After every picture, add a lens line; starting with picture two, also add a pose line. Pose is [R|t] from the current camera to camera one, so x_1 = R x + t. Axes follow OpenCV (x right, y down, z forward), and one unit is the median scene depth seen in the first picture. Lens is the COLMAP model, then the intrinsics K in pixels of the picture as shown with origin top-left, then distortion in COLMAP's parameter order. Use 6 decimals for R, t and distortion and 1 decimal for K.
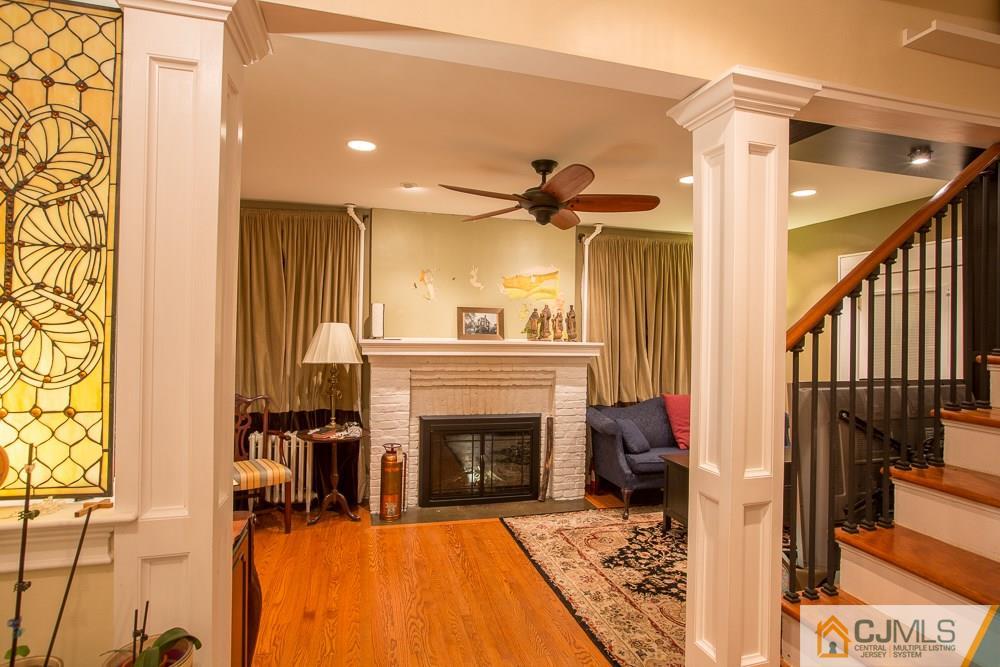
lens RADIAL K [[525.1, 0, 503.3], [0, 525.1, 334.8], [0, 0, 1]] dist [-0.026556, 0.000276]
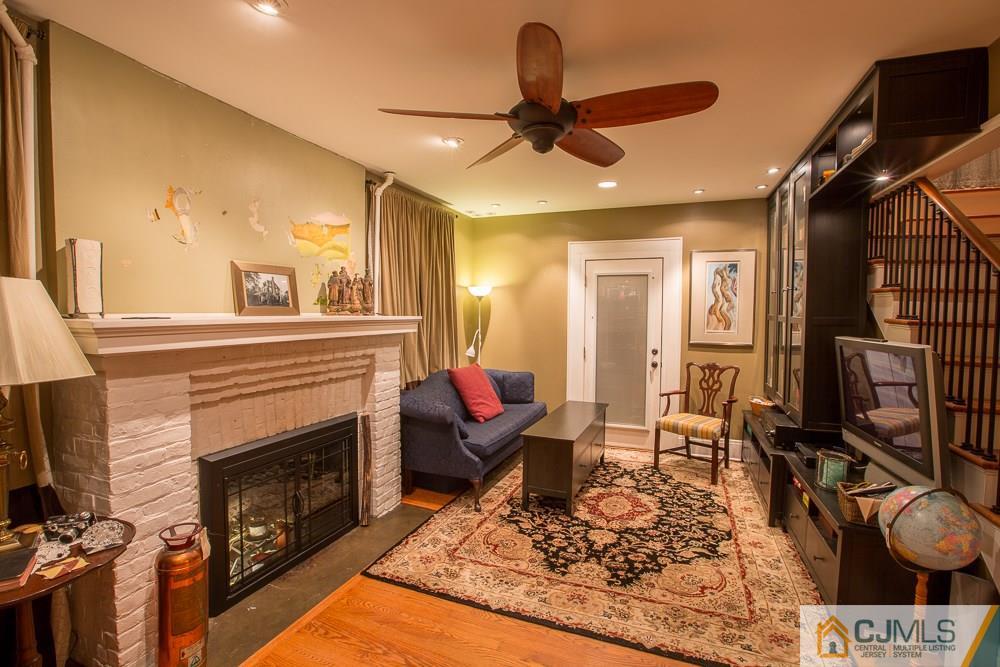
lens RADIAL K [[457.3, 0, 497.3], [0, 457.3, 329.9], [0, 0, 1]] dist [-0.032914, 0.000728]
pose [[0.610239, -0.042422, 0.791080, -0.323377], [0.002807, 0.998675, 0.051389, -0.000357], [-0.792212, -0.029139, 0.609550, 0.459550]]
